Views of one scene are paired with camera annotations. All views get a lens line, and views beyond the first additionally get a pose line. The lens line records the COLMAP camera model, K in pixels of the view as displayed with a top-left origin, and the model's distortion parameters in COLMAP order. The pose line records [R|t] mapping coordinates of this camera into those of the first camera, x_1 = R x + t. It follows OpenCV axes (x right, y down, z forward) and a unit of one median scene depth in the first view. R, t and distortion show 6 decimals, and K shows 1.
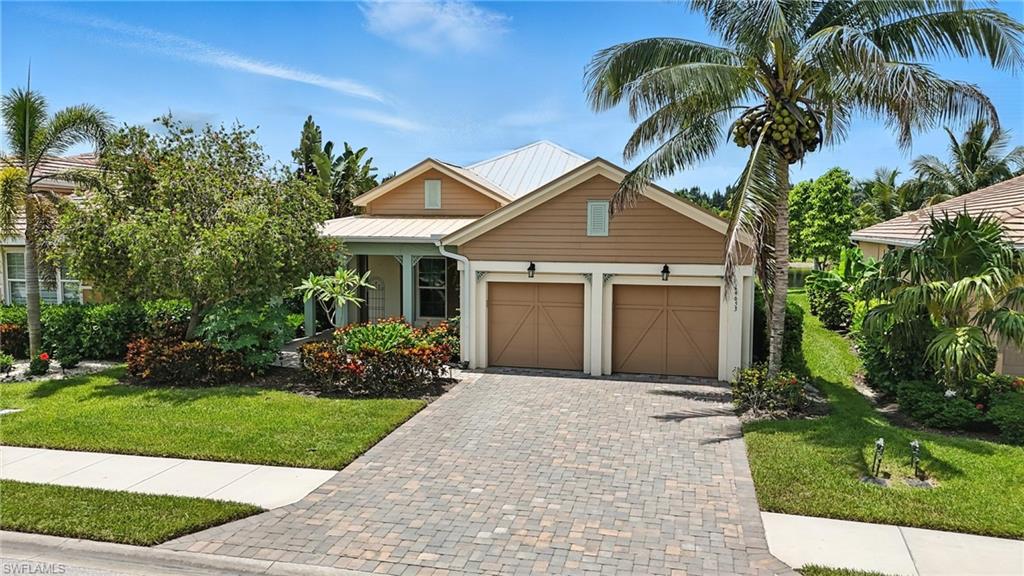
lens RADIAL K [[756.1, 0, 512.2], [0, 756.1, 286.6], [0, 0, 1]] dist [0.053105, -0.050323]
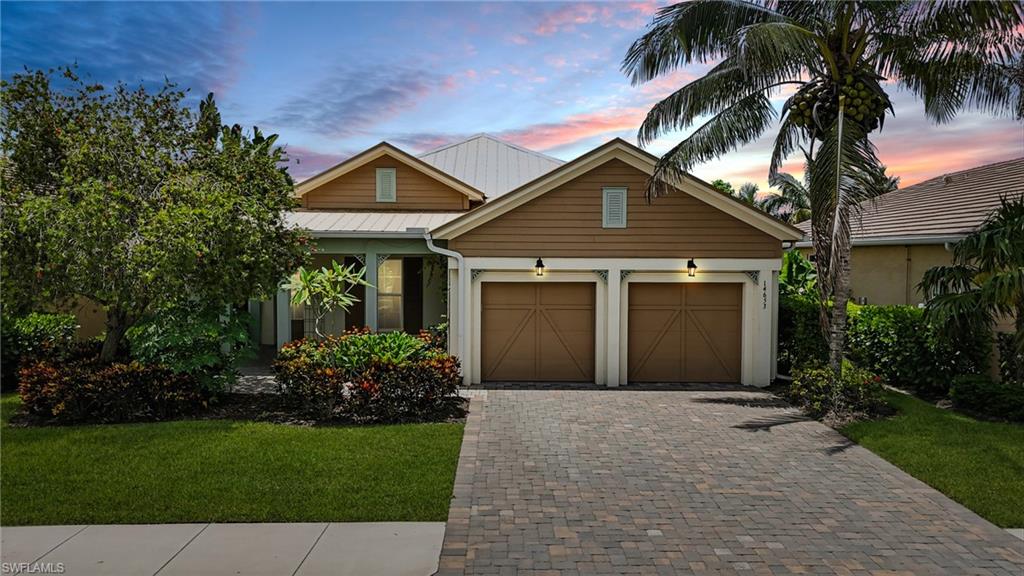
lens RADIAL K [[756.1, 0, 509.1], [0, 756.1, 286.8], [0, 0, 1]] dist [0.053105, -0.050323]
pose [[0.970041, -0.011949, 0.242646, -0.241375], [0.019527, 0.999393, -0.028848, 0.027560], [-0.242155, 0.032722, 0.969686, 0.189031]]
